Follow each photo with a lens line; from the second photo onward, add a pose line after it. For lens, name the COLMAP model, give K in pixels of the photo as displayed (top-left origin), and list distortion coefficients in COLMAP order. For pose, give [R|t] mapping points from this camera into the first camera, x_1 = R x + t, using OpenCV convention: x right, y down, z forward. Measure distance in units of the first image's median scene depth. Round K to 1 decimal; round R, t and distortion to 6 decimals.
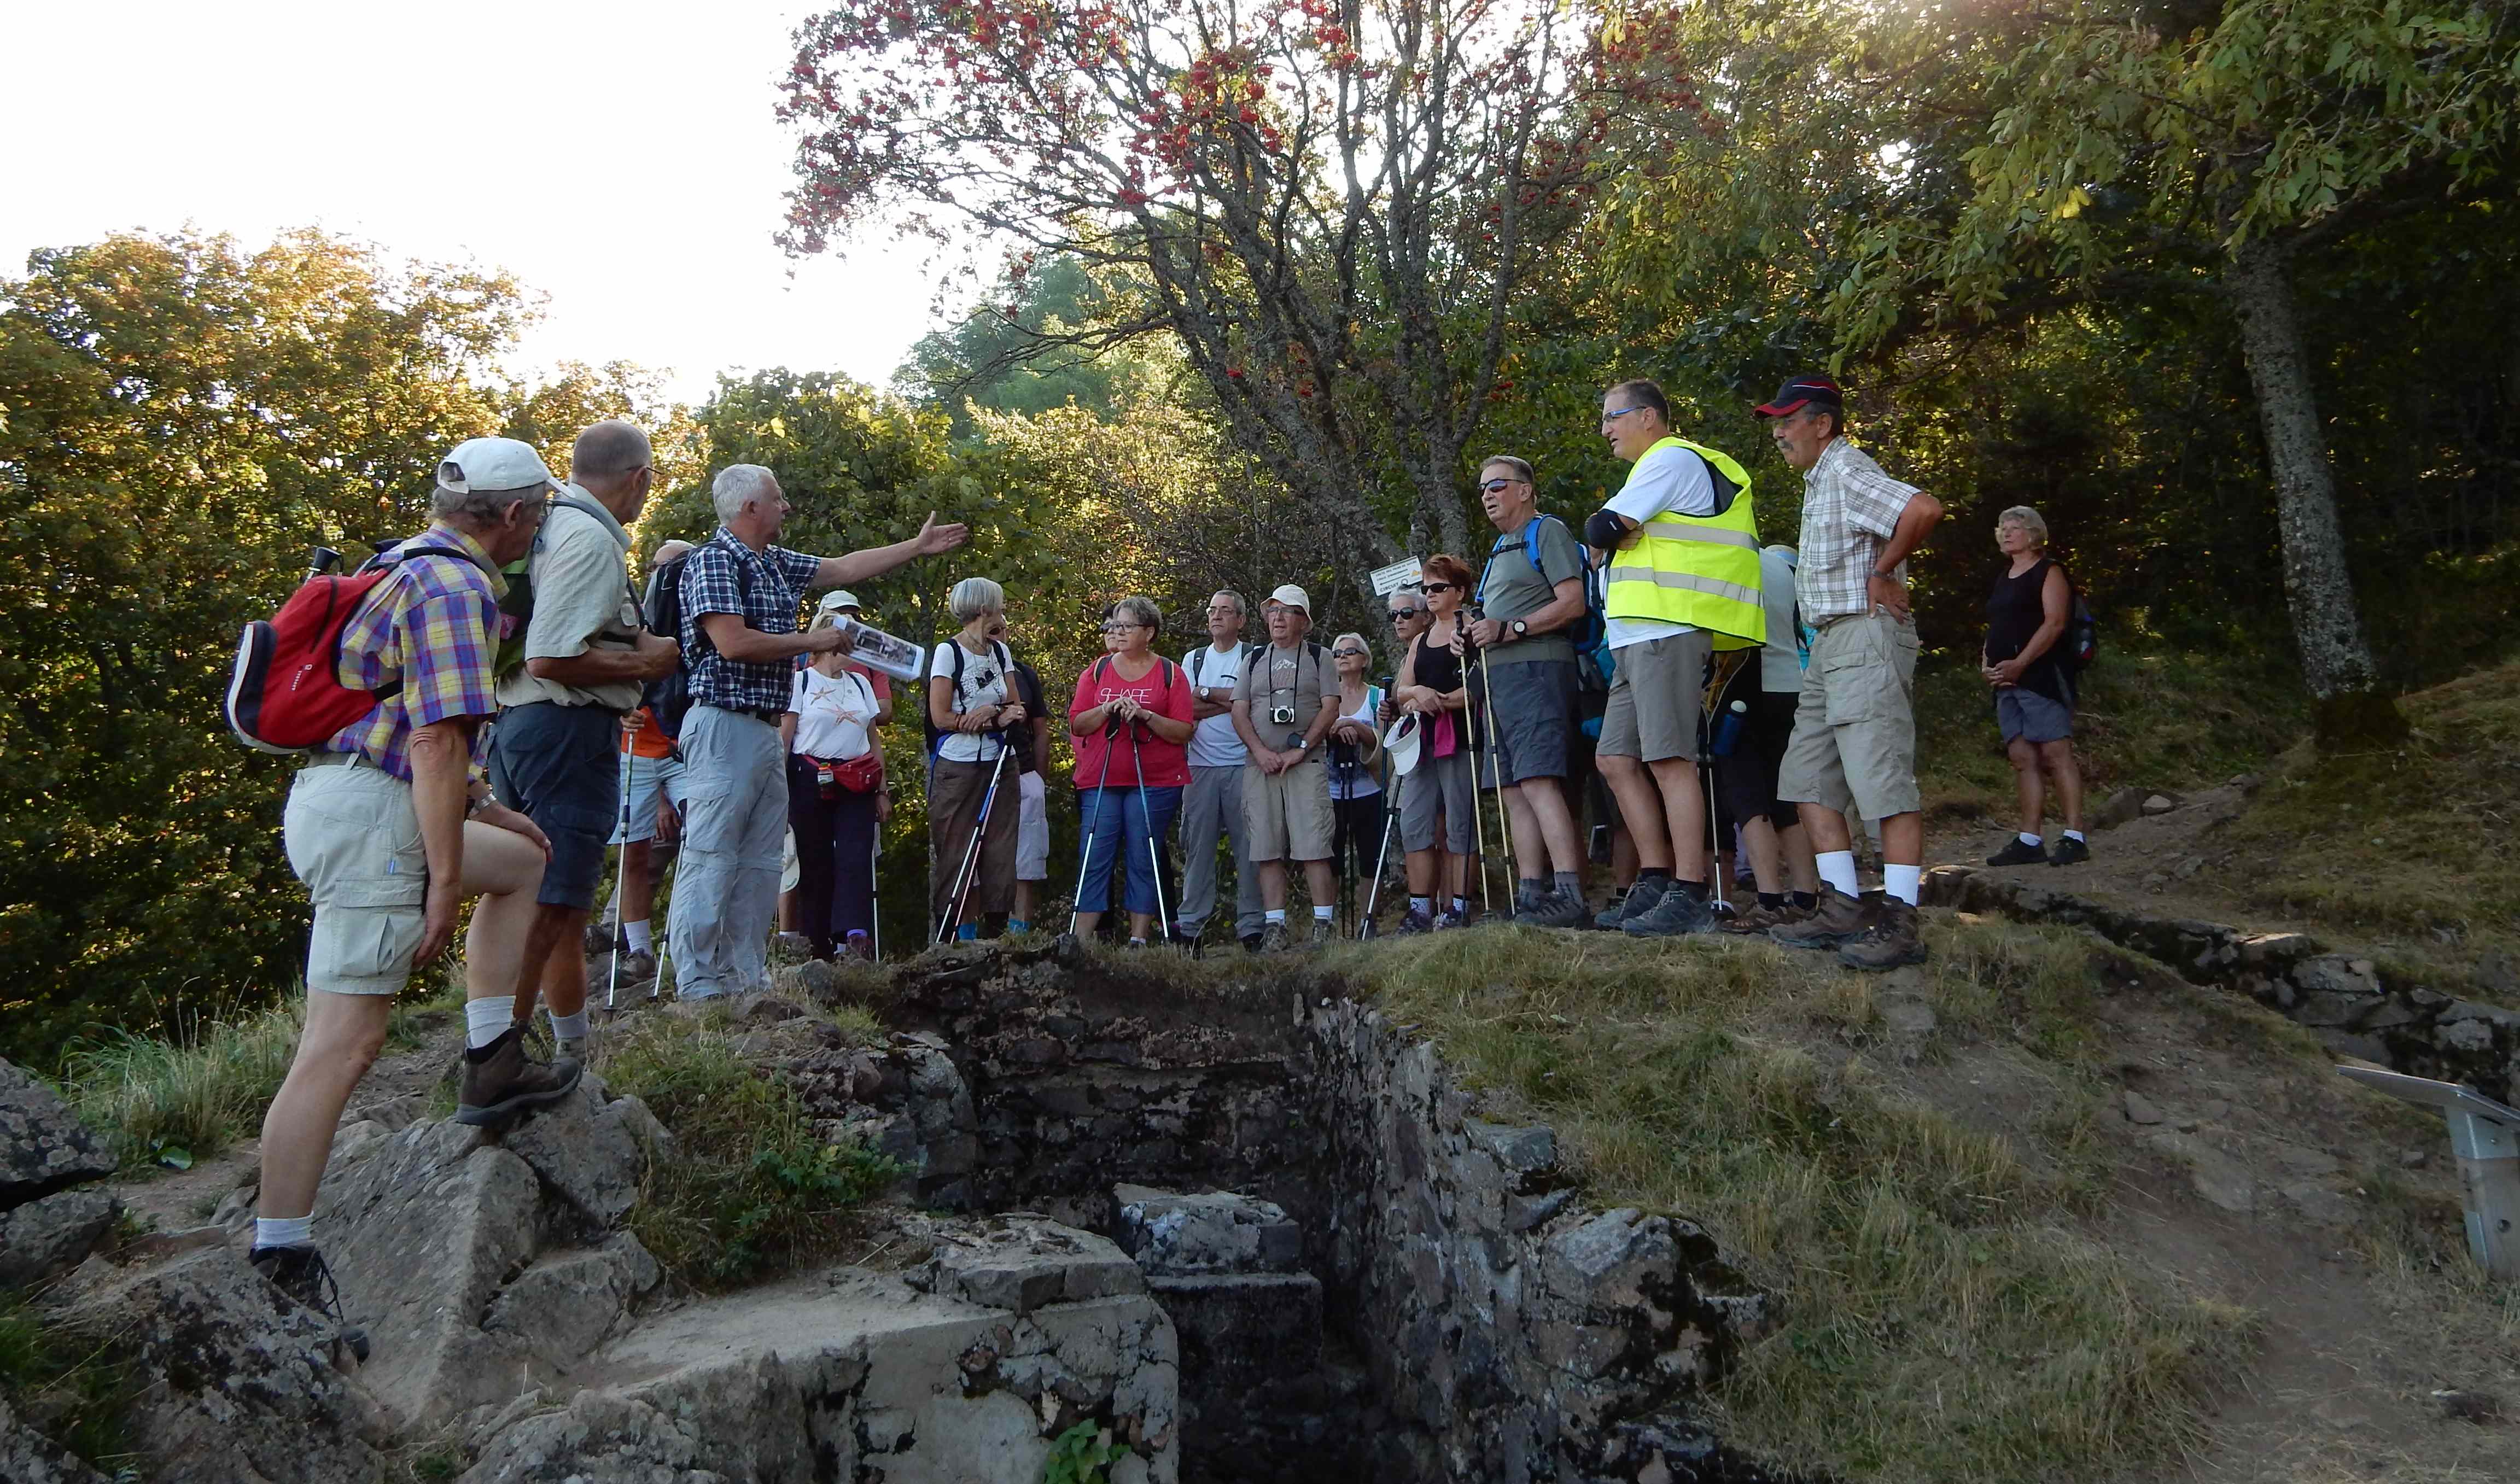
lens RADIAL K [[1874.6, 0, 1260.0], [0, 1874.6, 742.0], [0, 0, 1]] dist [-0.005660, 0.002456]
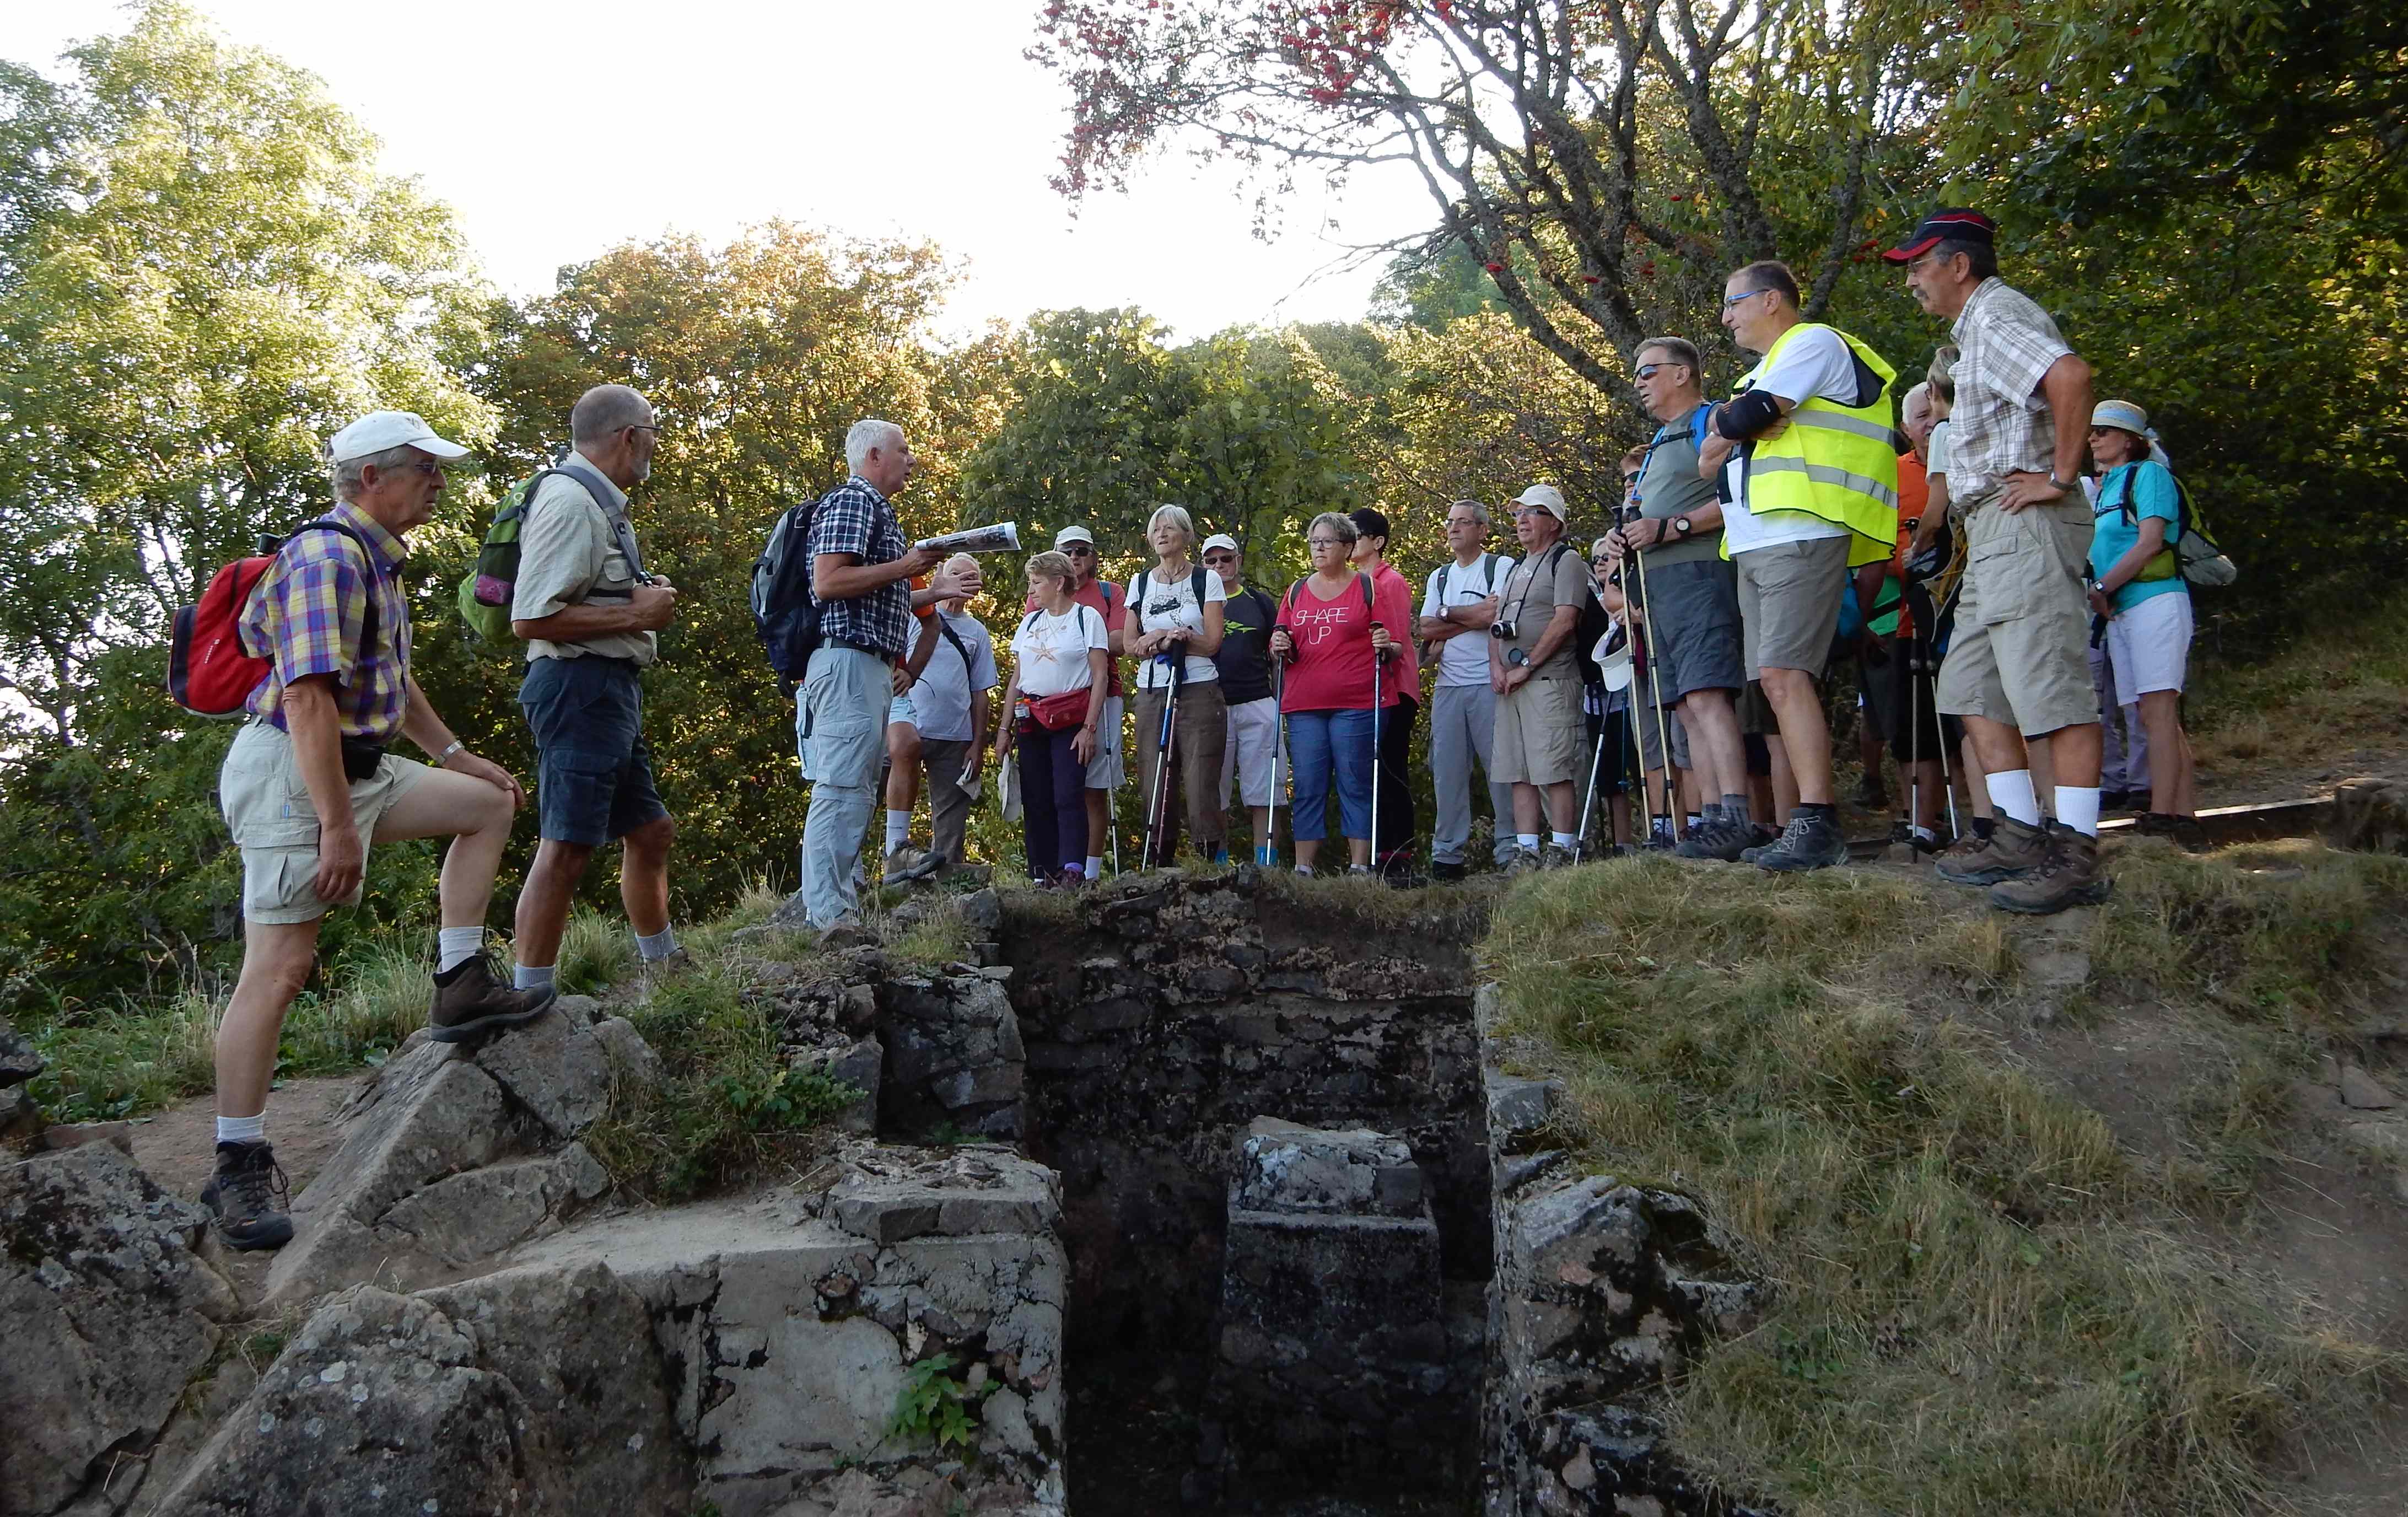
lens RADIAL K [[1871.1, 0, 1204.0], [0, 1871.1, 758.5], [0, 0, 1]] dist [-0.009959, -0.003769]
pose [[0.937314, -0.016334, -0.348103, 0.339124], [0.035076, 0.998250, 0.047604, -0.000443], [0.346716, -0.056829, 0.936247, 0.107751]]
